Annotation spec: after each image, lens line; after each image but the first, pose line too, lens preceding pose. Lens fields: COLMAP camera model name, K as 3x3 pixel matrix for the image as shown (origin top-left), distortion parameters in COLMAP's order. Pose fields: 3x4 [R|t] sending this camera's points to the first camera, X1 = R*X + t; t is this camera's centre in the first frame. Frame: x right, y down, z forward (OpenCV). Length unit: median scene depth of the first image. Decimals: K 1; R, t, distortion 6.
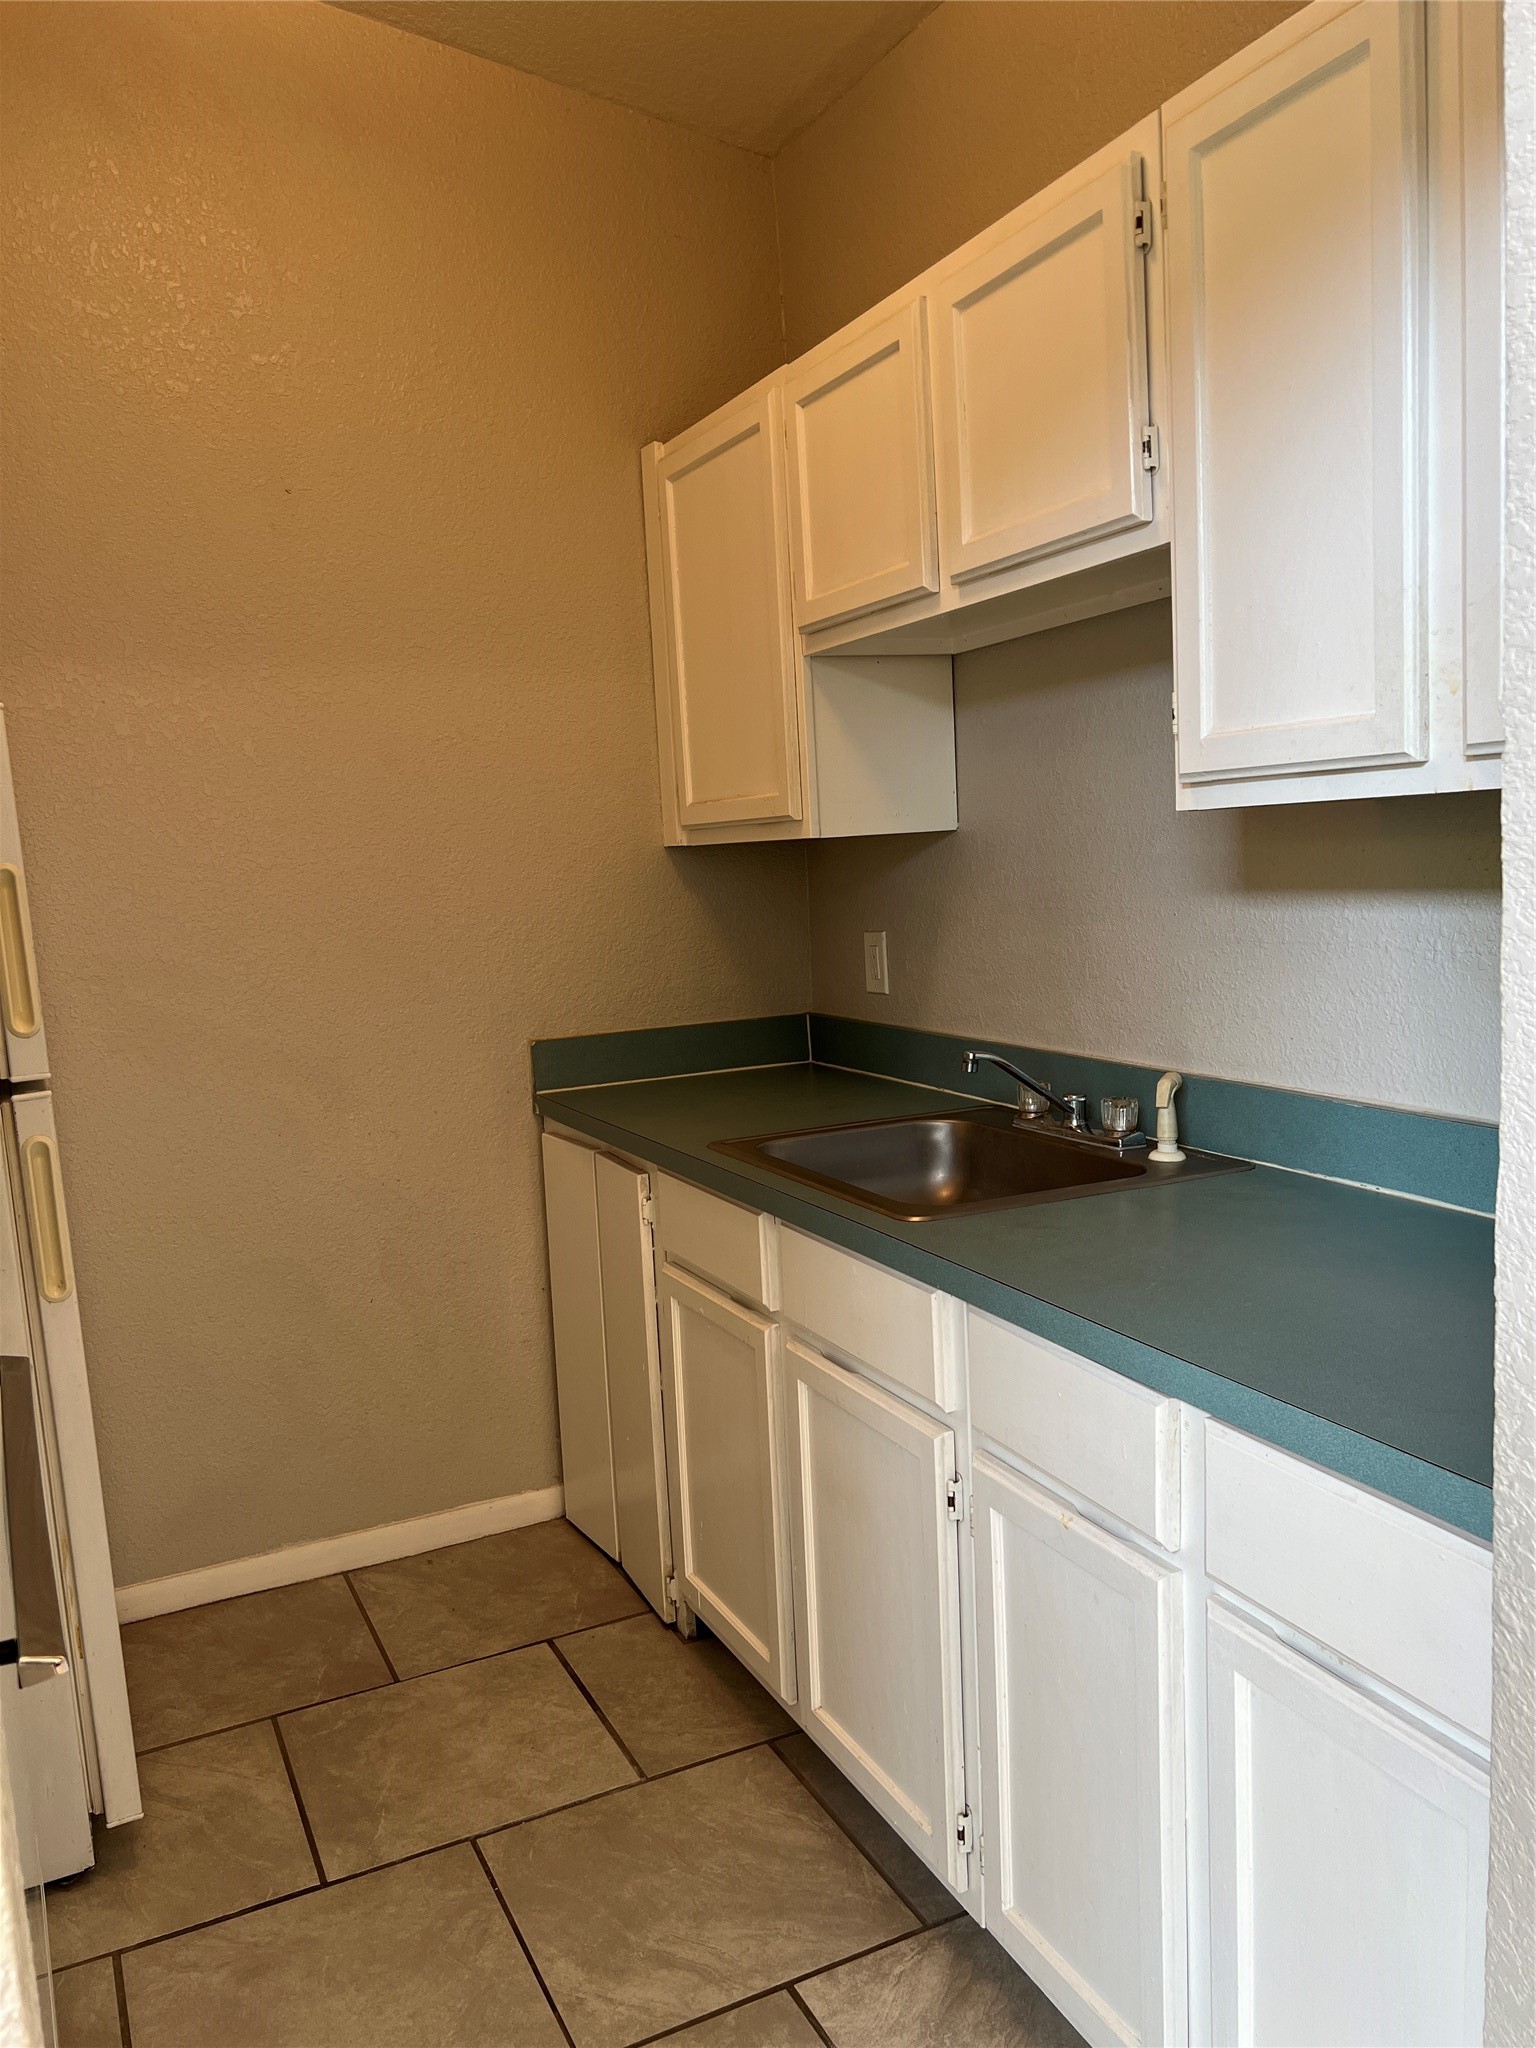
lens RADIAL K [[1540.0, 0, 768.0], [0, 1540.0, 1024.0], [0, 0, 1]] dist [0.054270, -0.060516]
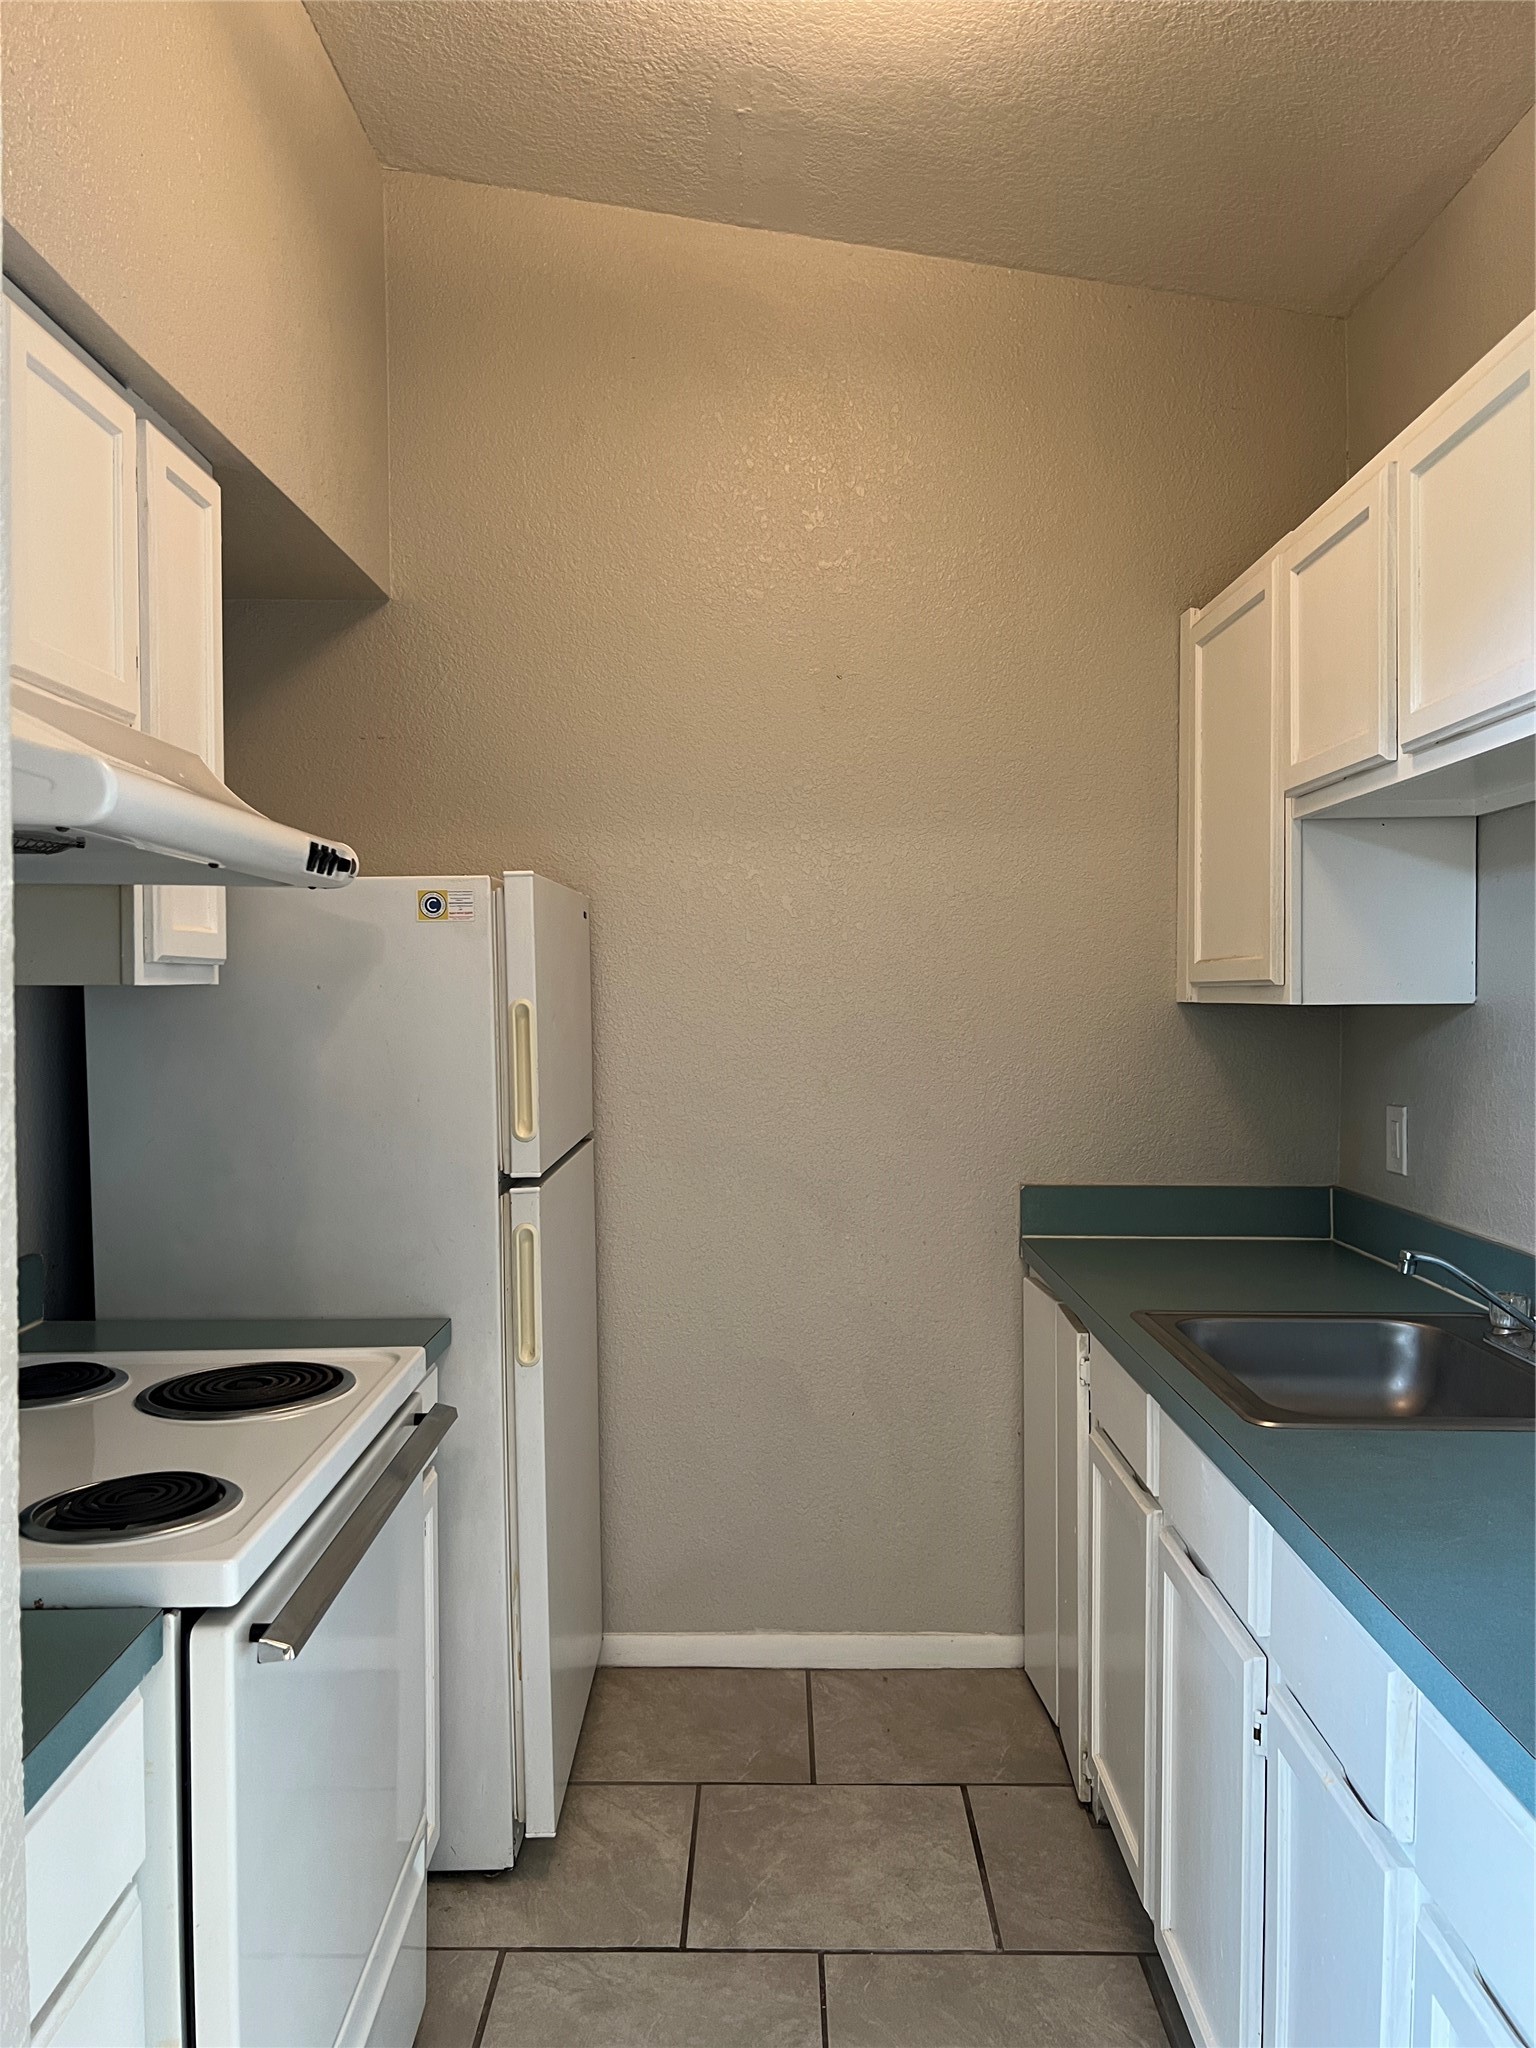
lens RADIAL K [[1542.5, 0, 768.0], [0, 1542.5, 1024.0], [0, 0, 1]] dist [0.039543, -0.036211]
pose [[0.895747, 0.058401, -0.440712, 0.175006], [-0.093906, 0.993821, -0.059168, -0.023552], [0.434534, 0.094385, 0.895696, -0.003255]]
